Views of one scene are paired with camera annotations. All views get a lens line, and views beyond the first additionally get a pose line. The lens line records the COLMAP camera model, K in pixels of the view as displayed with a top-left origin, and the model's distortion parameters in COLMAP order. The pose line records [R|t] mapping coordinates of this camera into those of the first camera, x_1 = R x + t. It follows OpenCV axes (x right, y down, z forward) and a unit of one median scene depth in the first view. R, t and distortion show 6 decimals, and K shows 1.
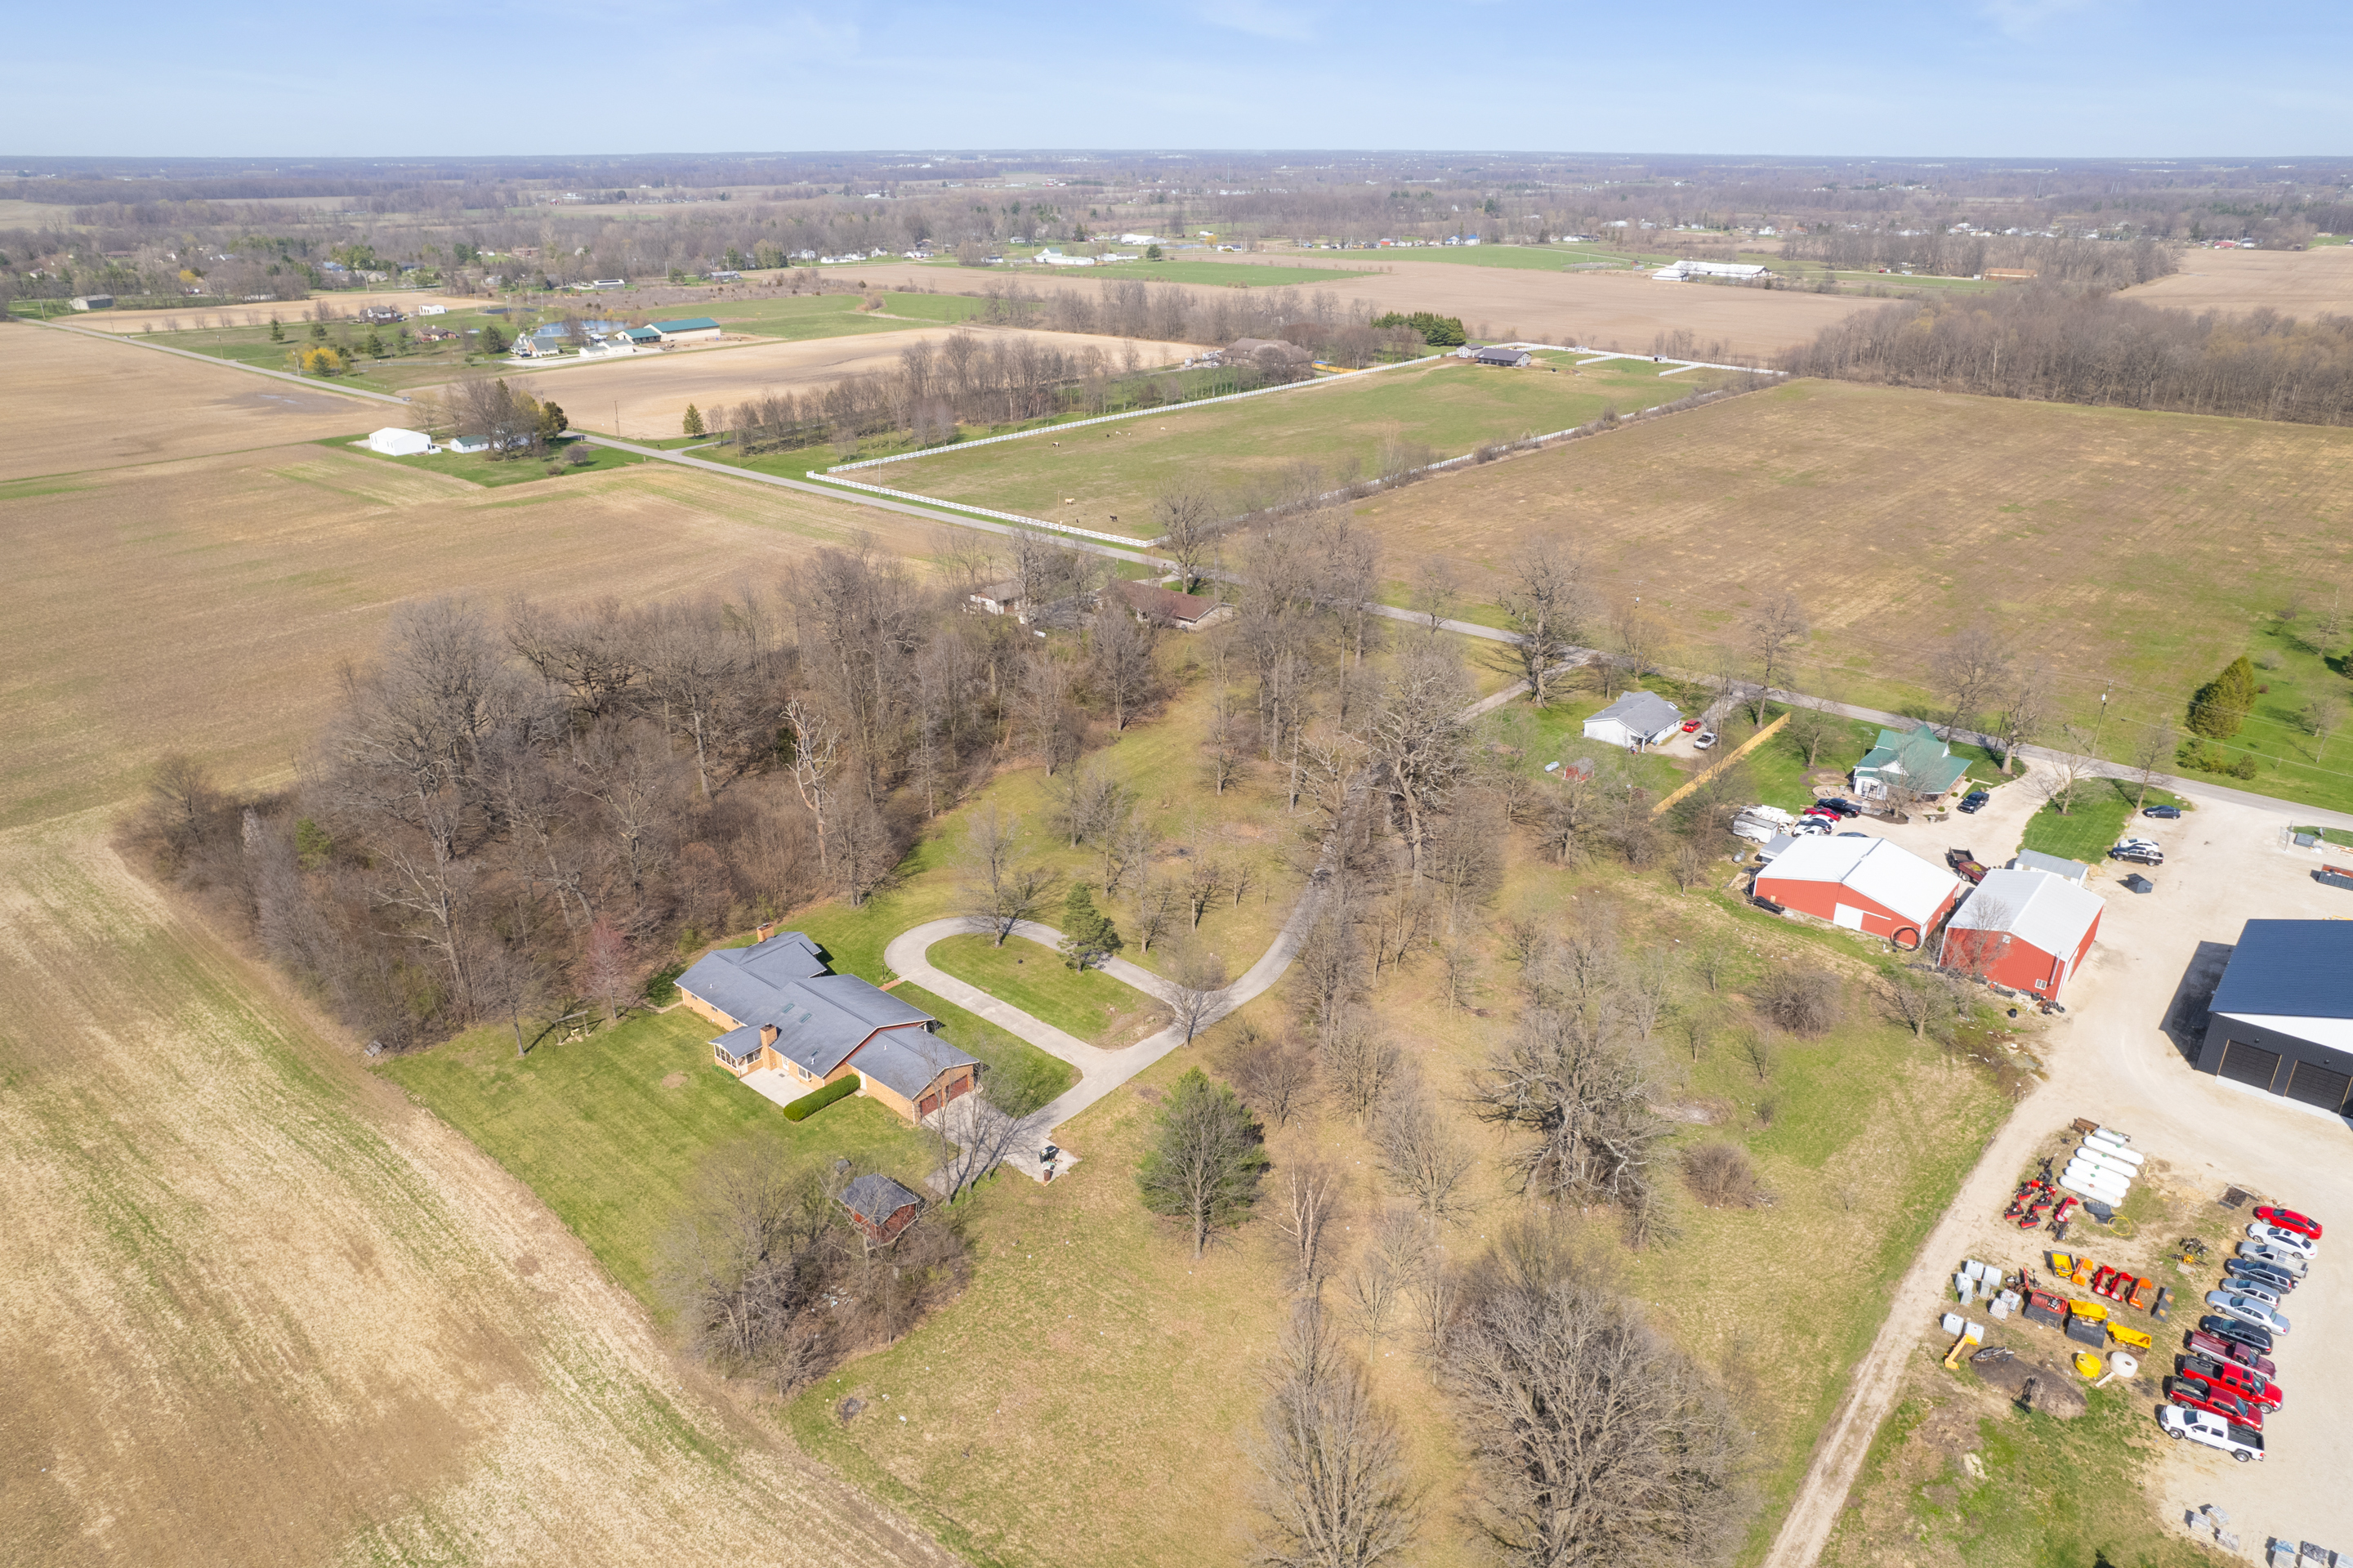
lens RADIAL K [[1516.0, 0, 1176.5], [0, 1516.0, 784.0], [0, 0, 1]] dist [-0.084054, 0.079465]
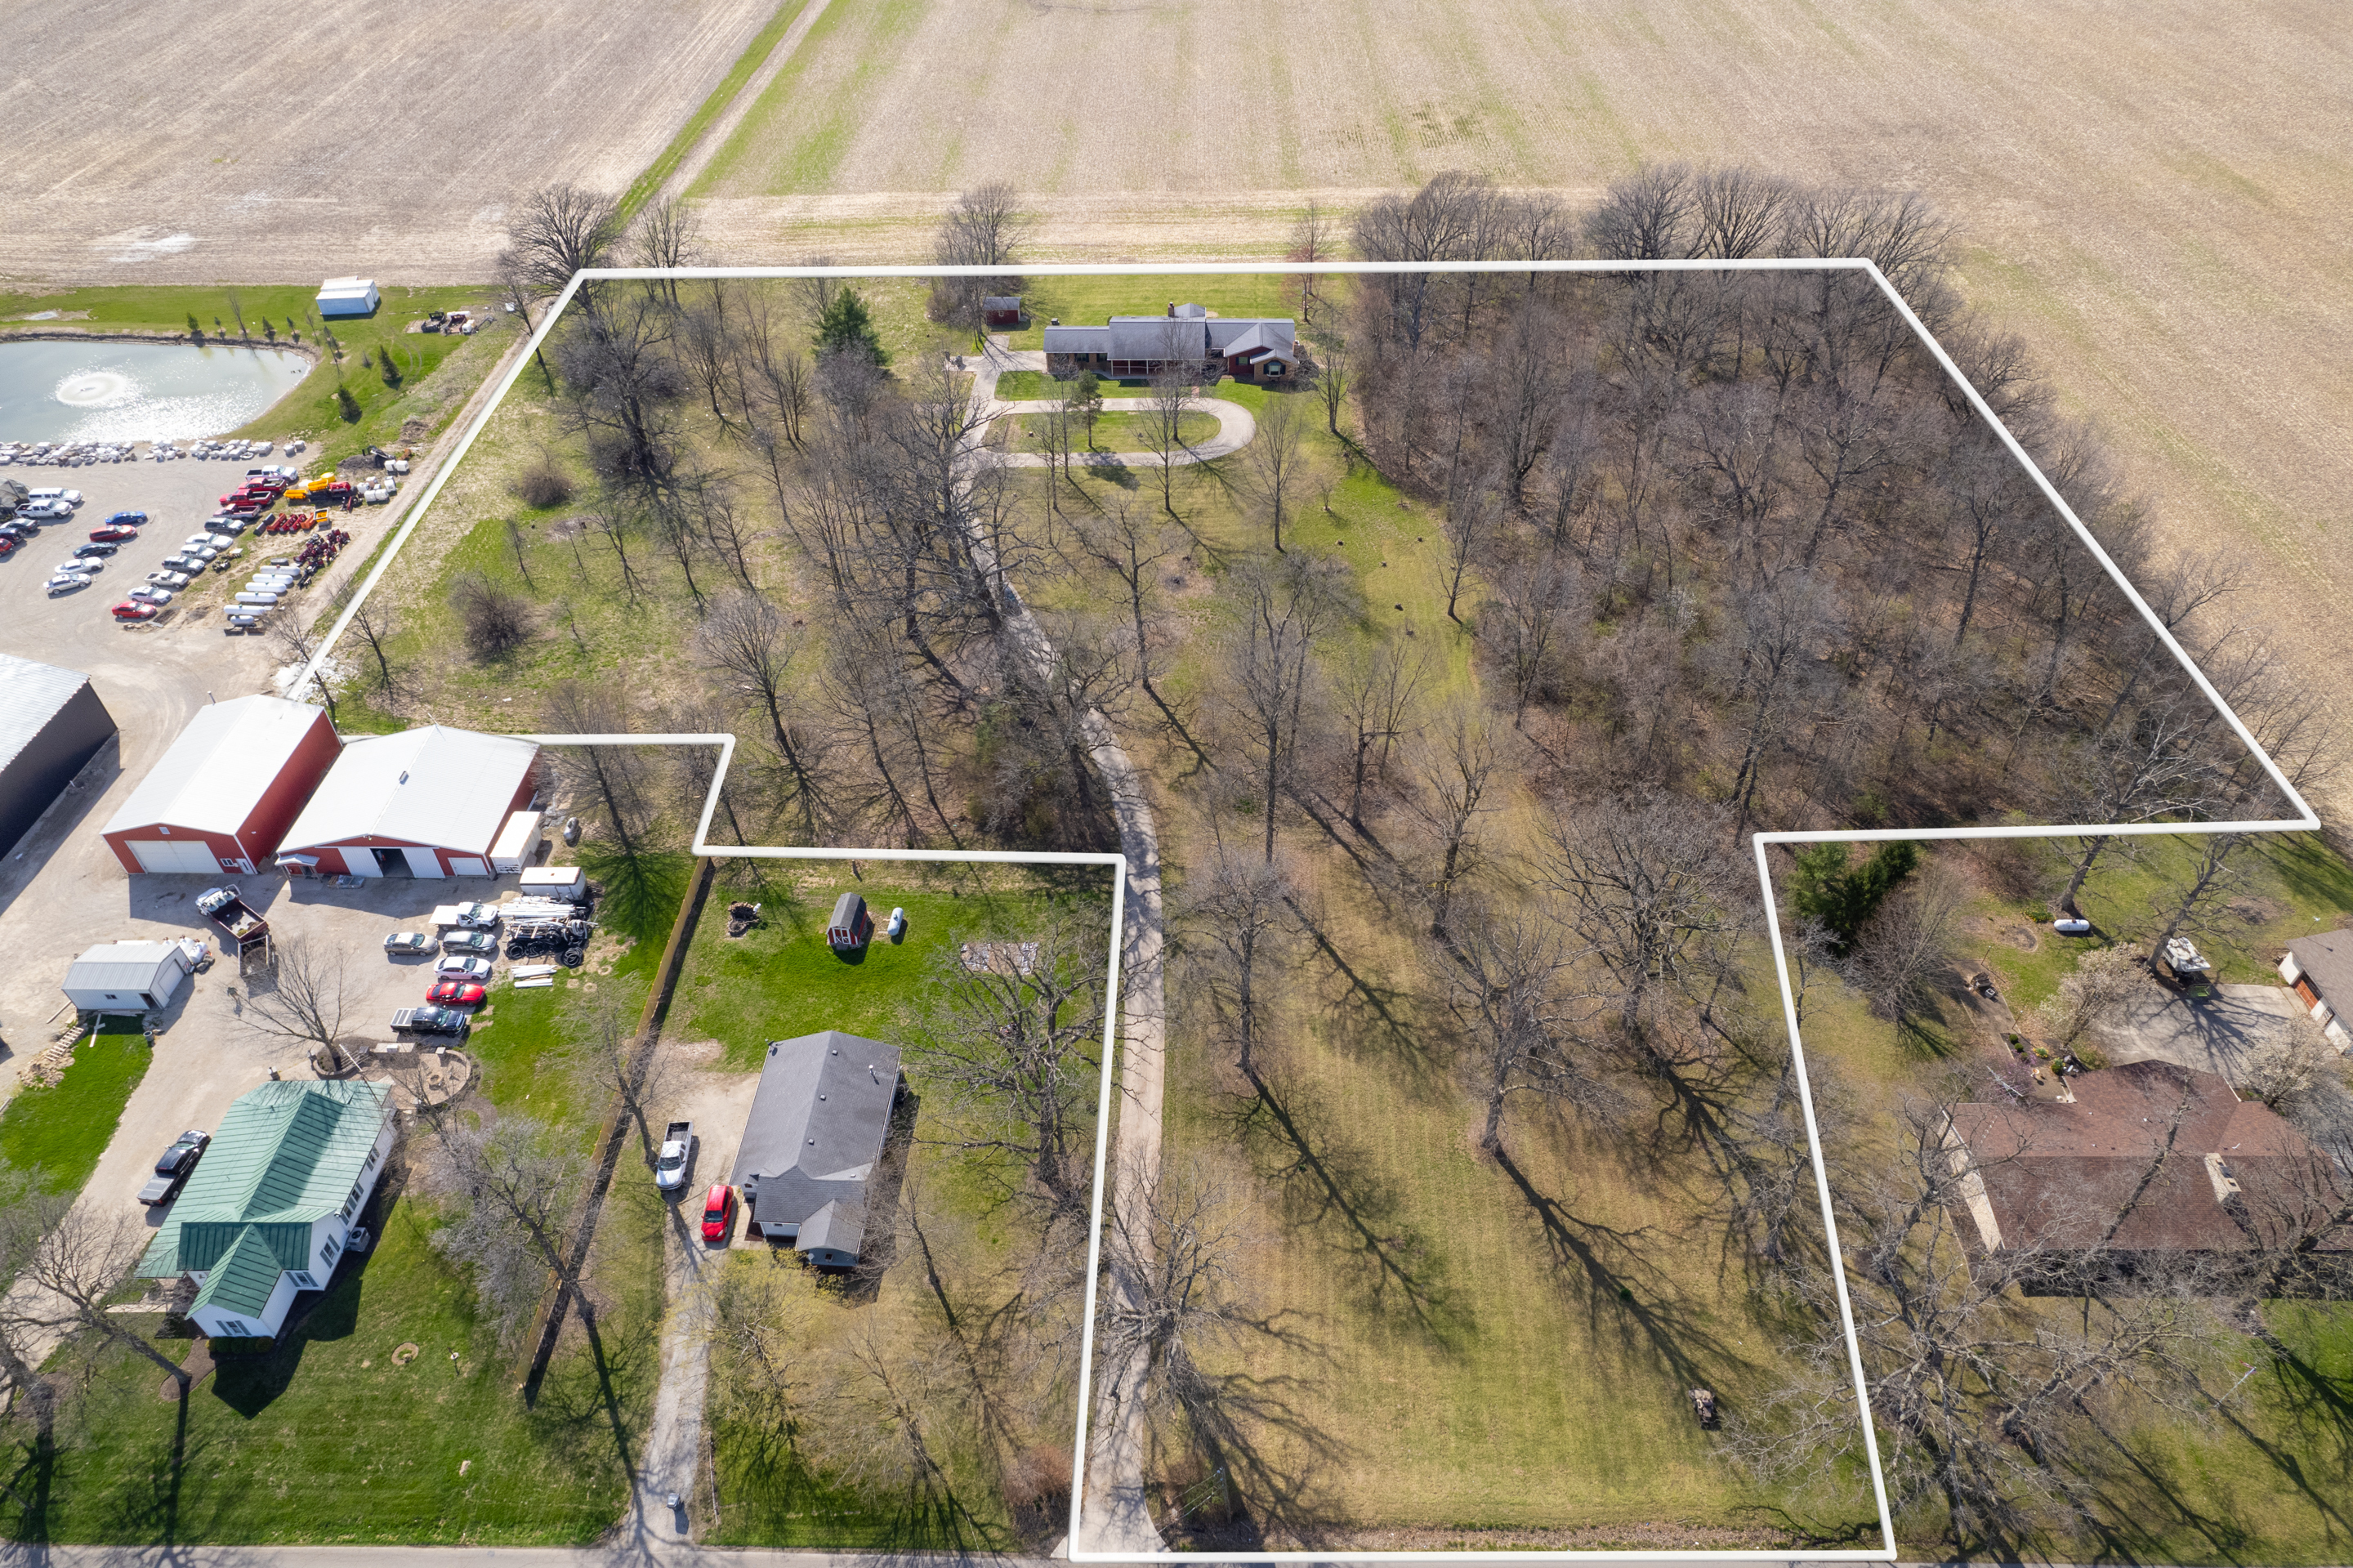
lens RADIAL K [[1516.0, 0, 1176.5], [0, 1516.0, 784.0], [0, 0, 1]] dist [-0.084054, 0.079465]
pose [[-0.763665, 0.428171, -0.483202, 0.672142], [-0.246707, 0.498106, 0.831280, -0.880557], [0.596616, 0.754029, -0.274754, 1.856345]]
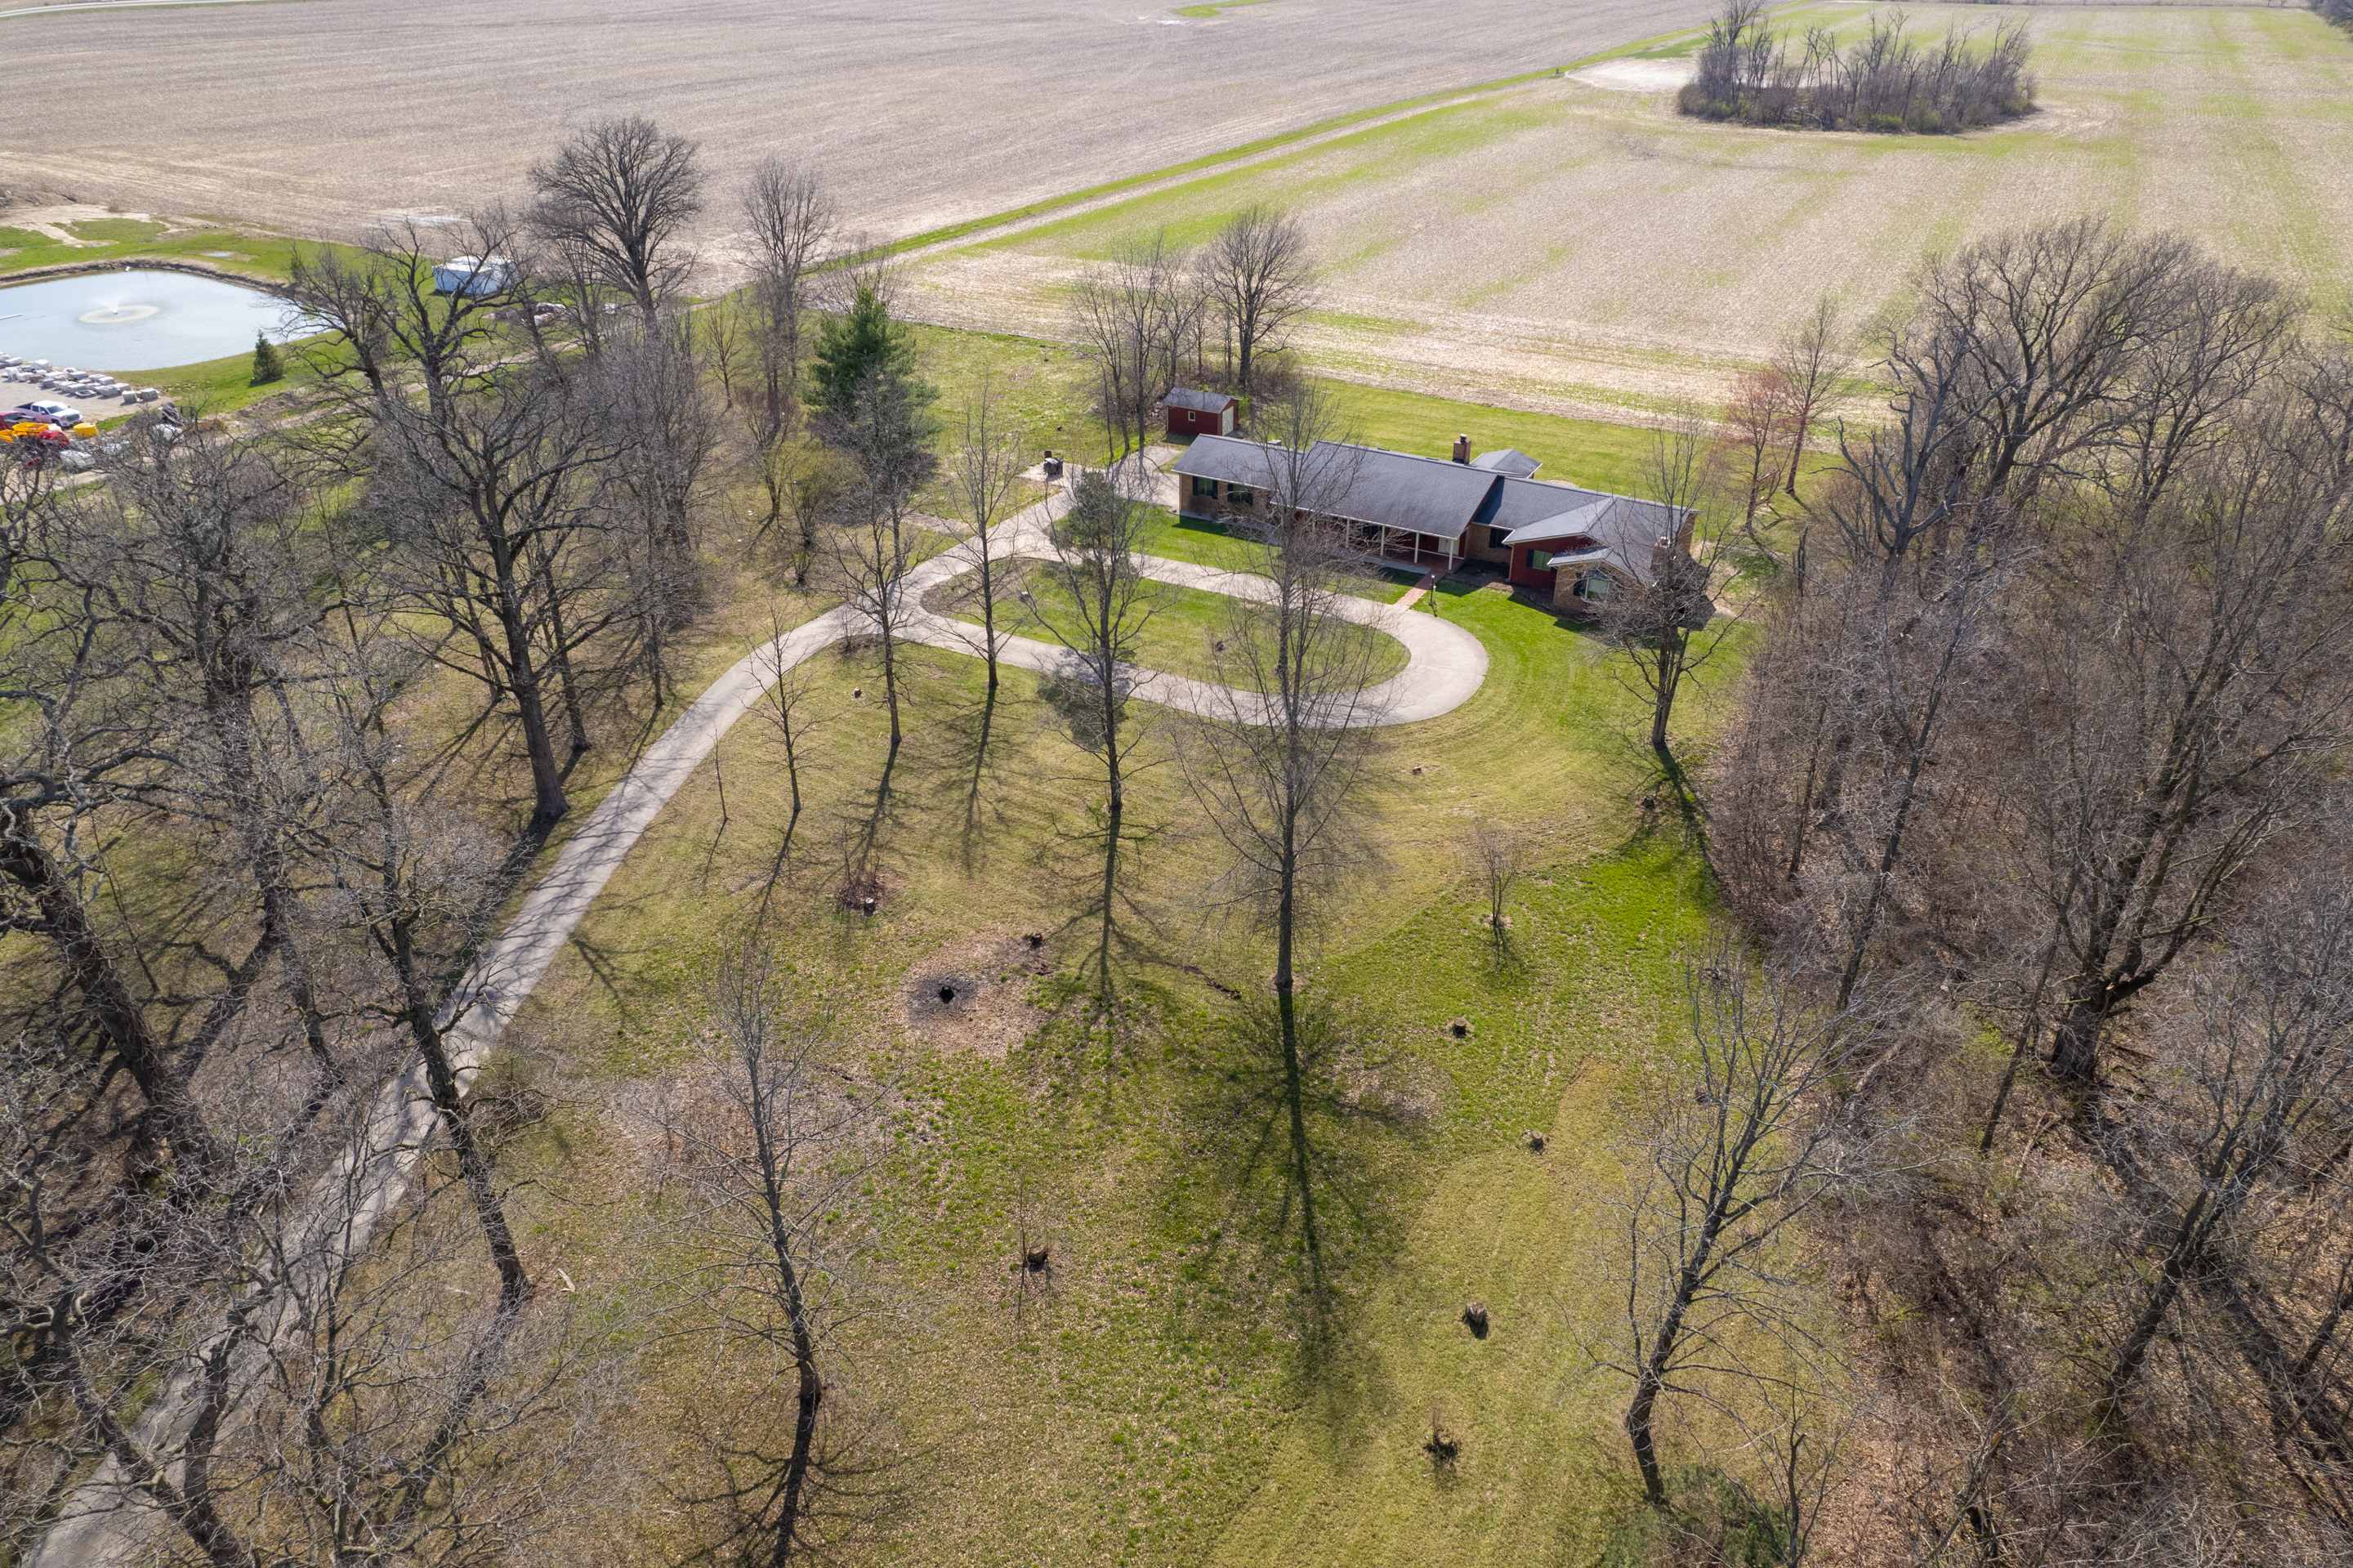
lens RADIAL K [[1516.0, 0, 1176.5], [0, 1516.0, 784.0], [0, 0, 1]] dist [-0.084054, 0.079465]
pose [[-0.980337, 0.100695, -0.169704, 0.007820], [-0.077711, 0.593497, 0.801075, -0.337607], [0.181383, 0.798512, -0.574002, 1.612452]]
